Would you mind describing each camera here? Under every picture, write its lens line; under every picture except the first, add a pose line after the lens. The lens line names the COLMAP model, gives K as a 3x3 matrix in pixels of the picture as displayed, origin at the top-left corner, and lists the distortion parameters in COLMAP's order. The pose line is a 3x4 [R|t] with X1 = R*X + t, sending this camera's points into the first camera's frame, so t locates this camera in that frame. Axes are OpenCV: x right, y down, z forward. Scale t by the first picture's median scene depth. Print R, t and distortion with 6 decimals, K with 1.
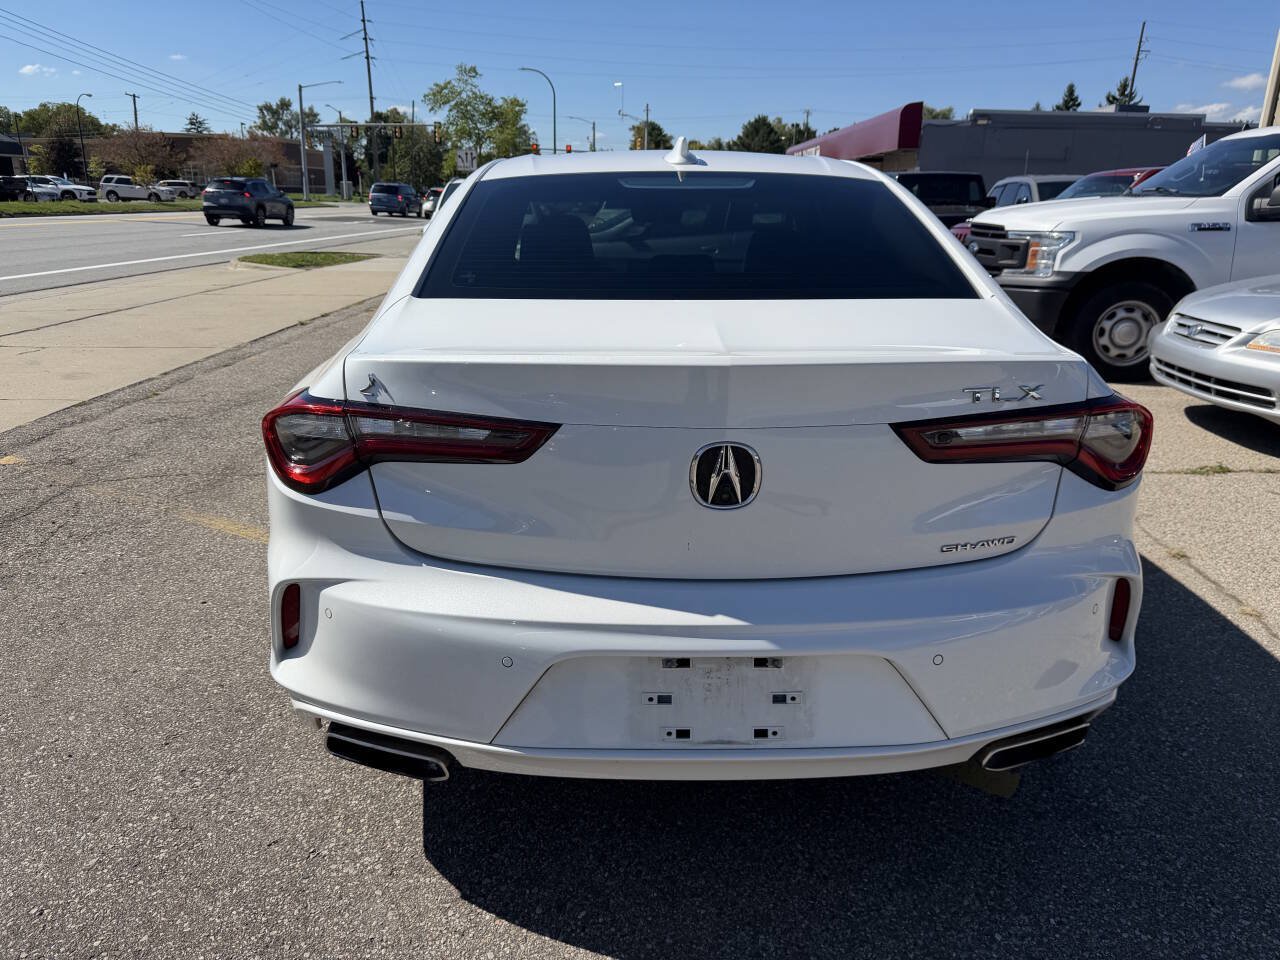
lens RADIAL K [[971.0, 0, 642.0], [0, 971.0, 476.8], [0, 0, 1]] dist [0.015202, -0.017726]
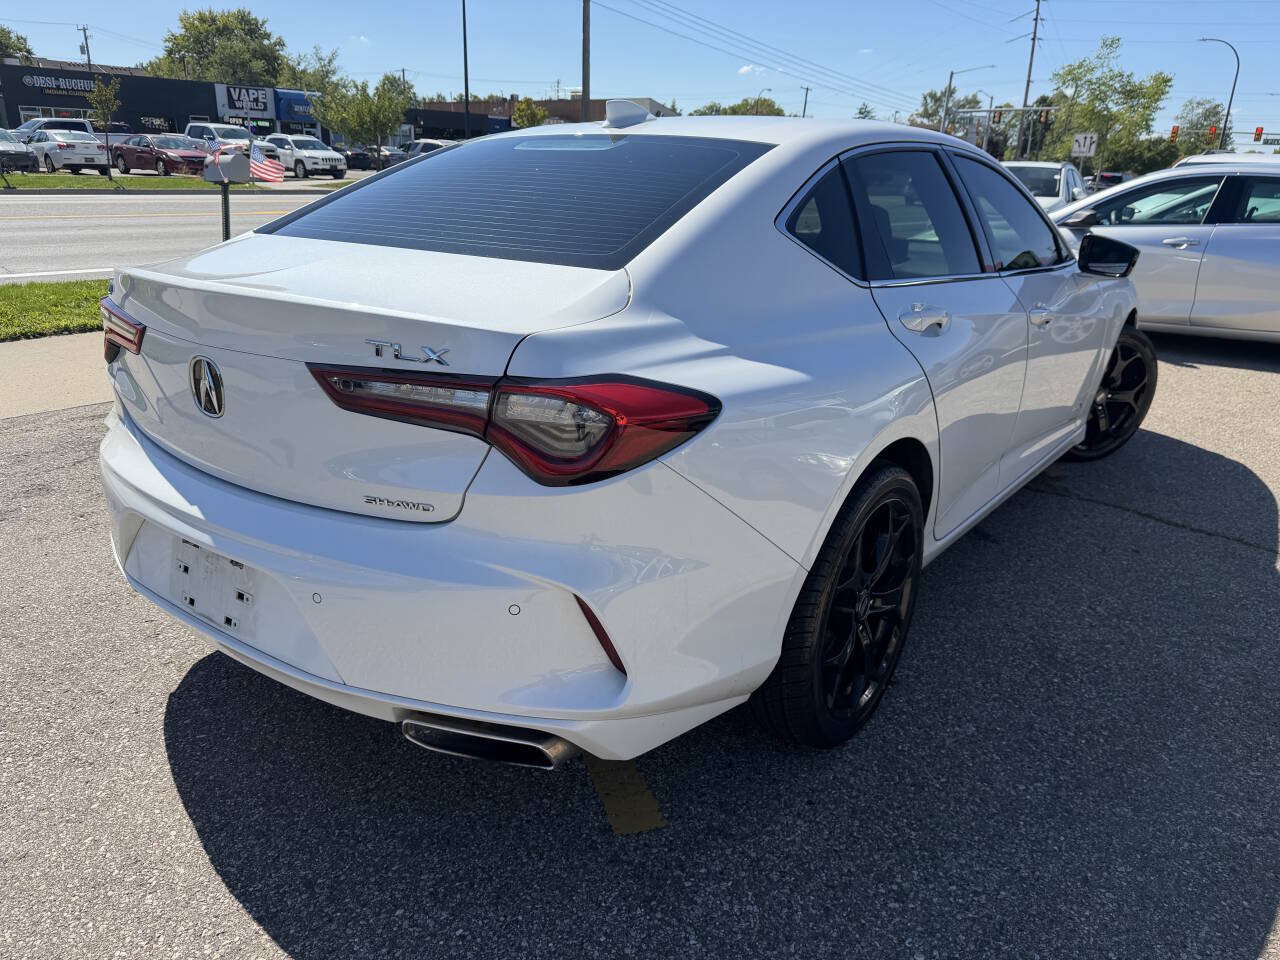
lens RADIAL K [[971.0, 0, 640.4], [0, 971.0, 481.9], [0, 0, 1]] dist [0.015202, -0.017726]
pose [[0.776477, 0.202856, -0.596601, 1.058018], [-0.193949, 0.977742, 0.080027, -0.074450], [0.599556, 0.053571, 0.798538, 0.340732]]
